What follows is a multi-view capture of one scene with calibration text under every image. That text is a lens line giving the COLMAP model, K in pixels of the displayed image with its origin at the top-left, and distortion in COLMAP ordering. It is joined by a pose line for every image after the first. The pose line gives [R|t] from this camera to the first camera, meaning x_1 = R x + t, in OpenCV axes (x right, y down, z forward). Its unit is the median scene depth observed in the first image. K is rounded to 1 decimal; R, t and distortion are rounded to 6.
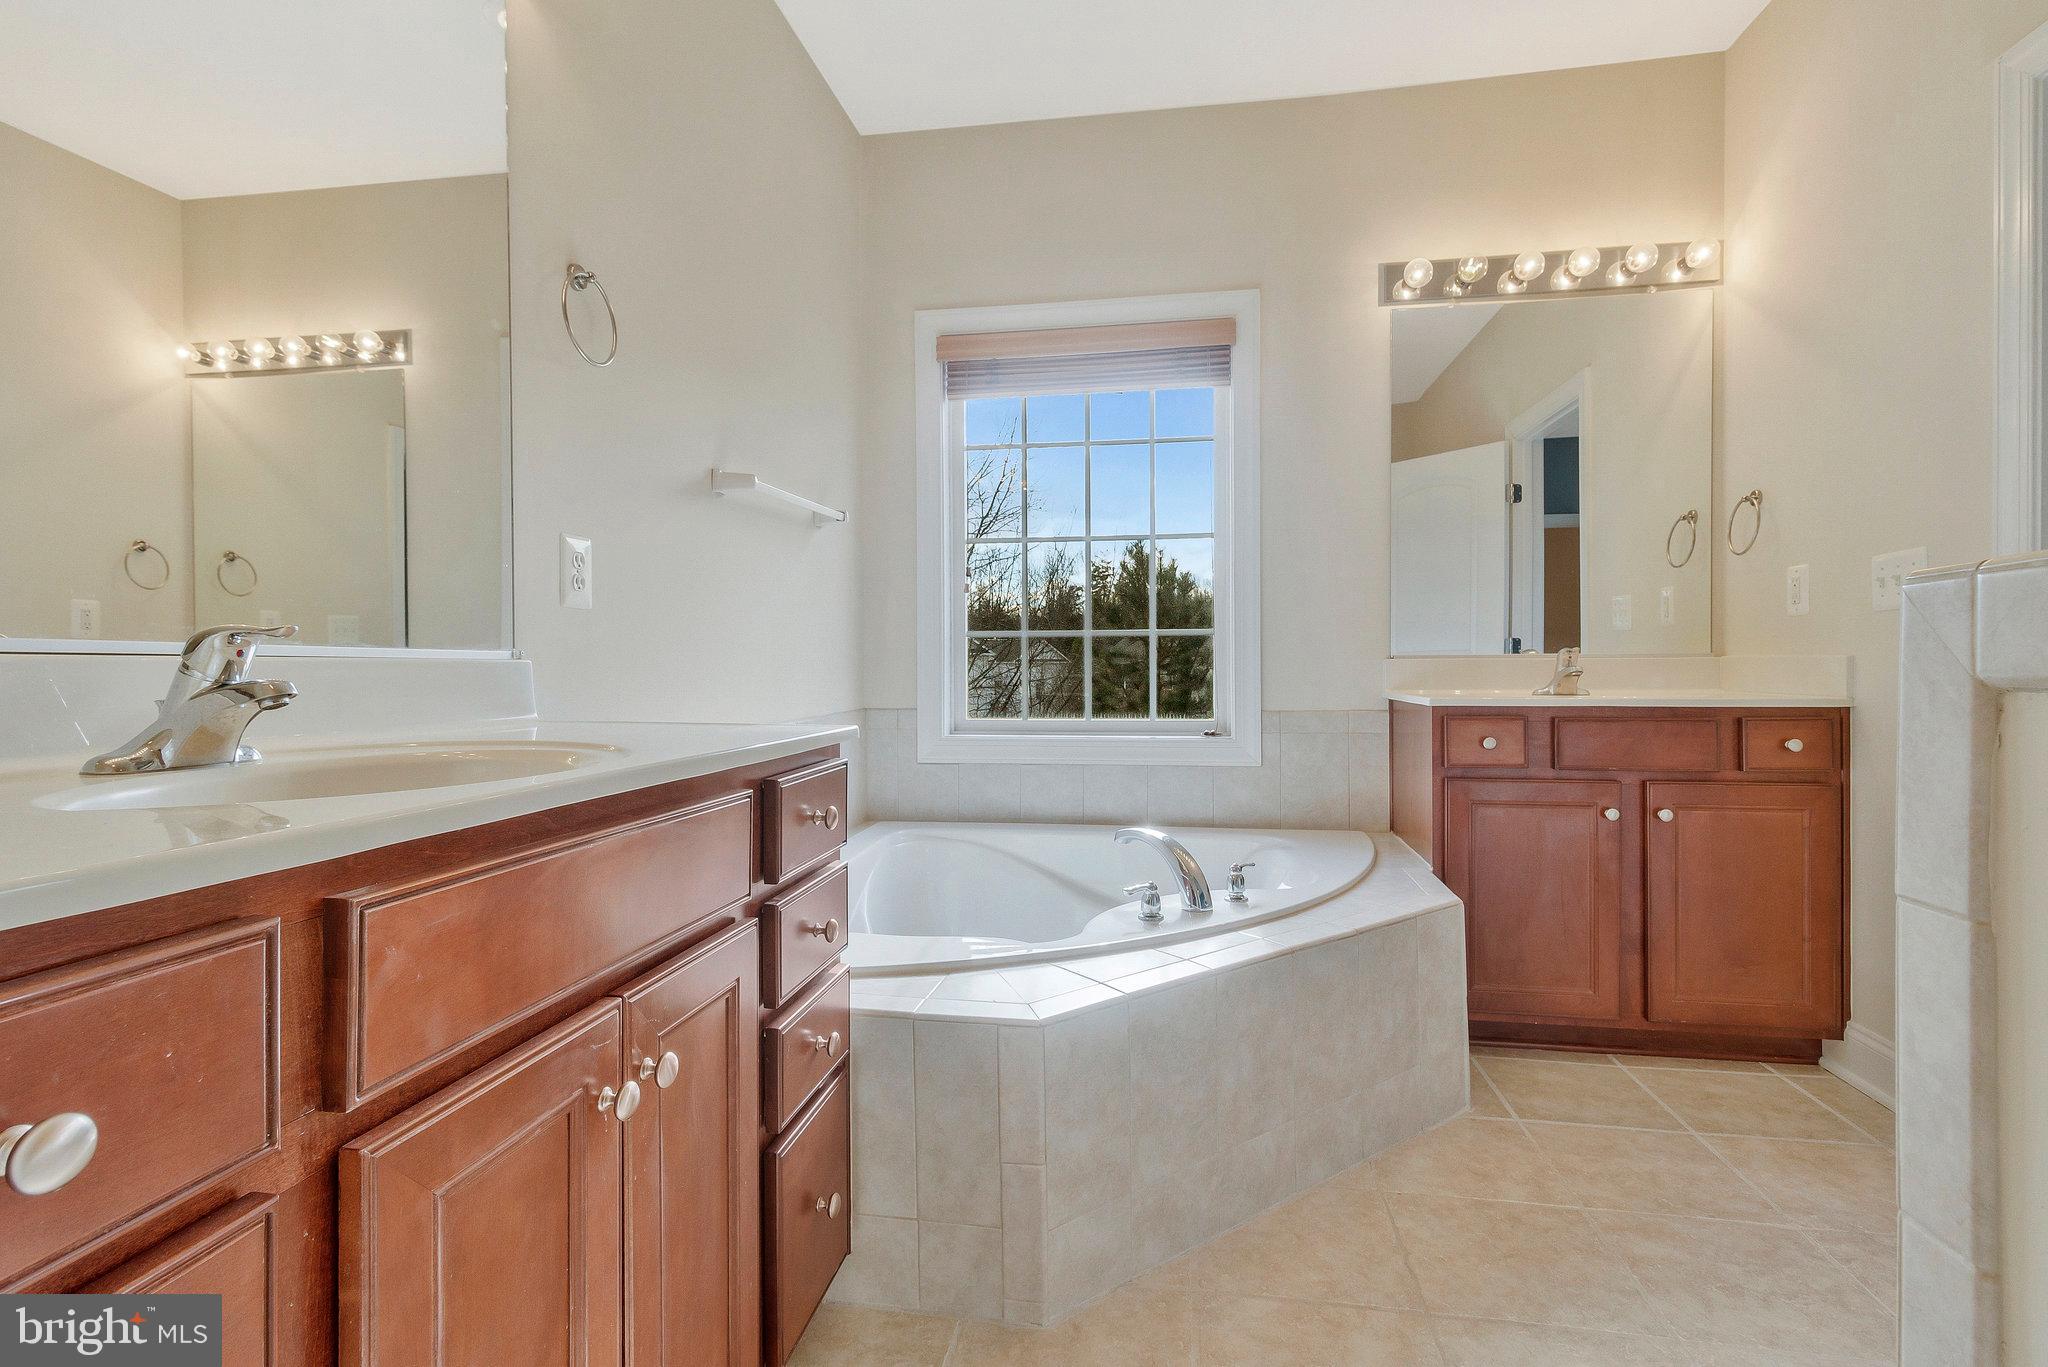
lens RADIAL K [[955.1, 0, 1024.0], [0, 955.1, 683.5], [0, 0, 1]] dist [-0.000079, 0.000218]
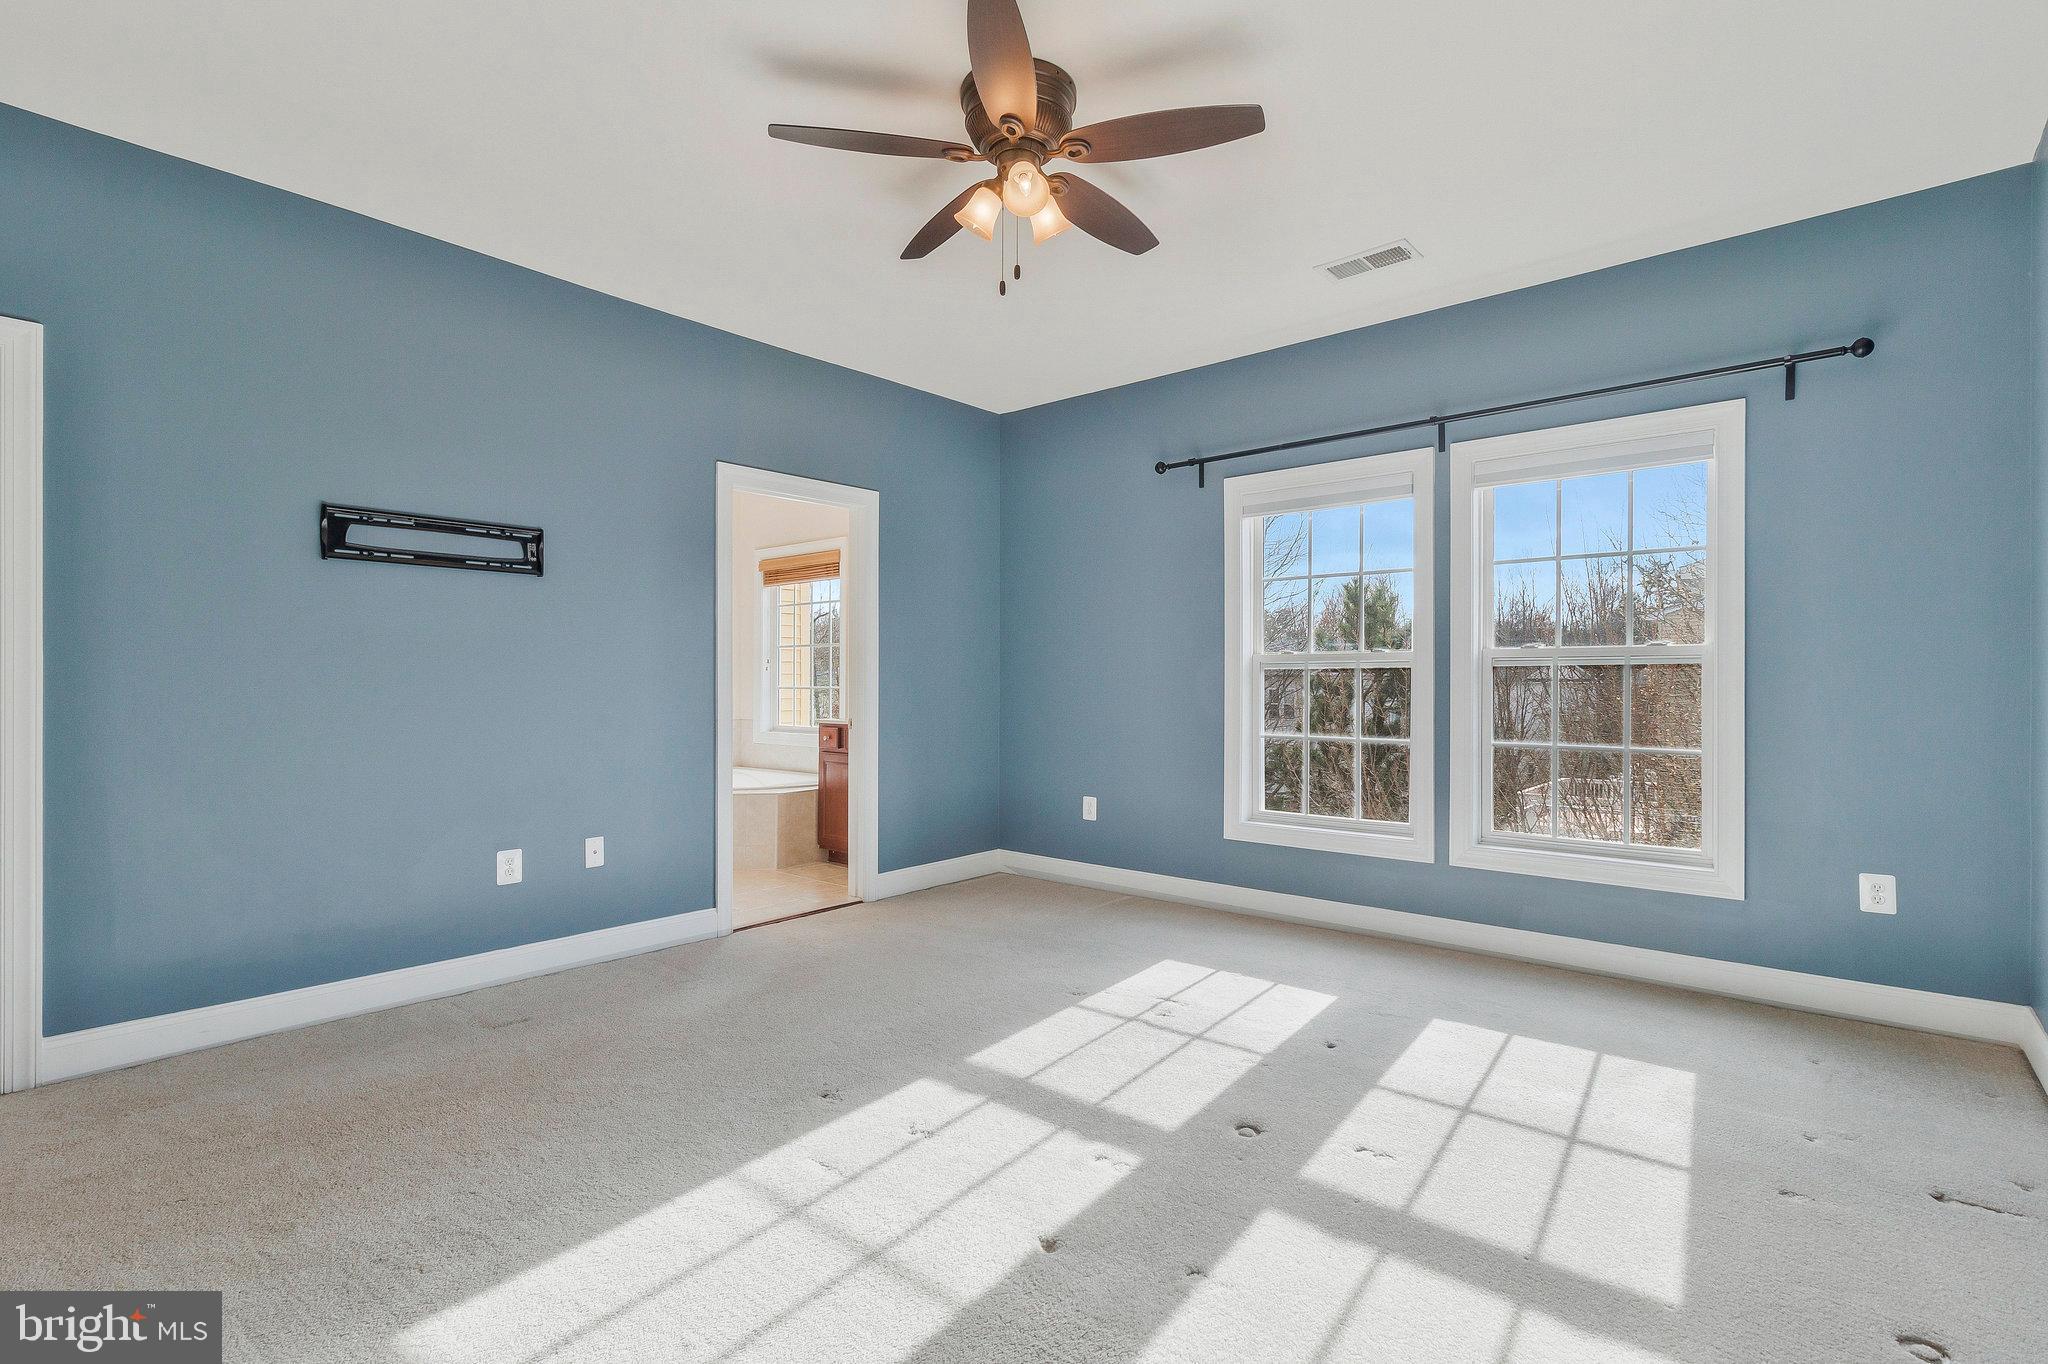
lens RADIAL K [[955.1, 0, 1024.0], [0, 955.1, 682.0], [0, 0, 1]] dist [-0.000079, 0.000218]
pose [[0.857879, 0.000867, -0.513850, 1.665500], [-0.010715, 0.999811, -0.016203, -0.035920], [0.513739, 0.019406, 0.857727, -0.669826]]
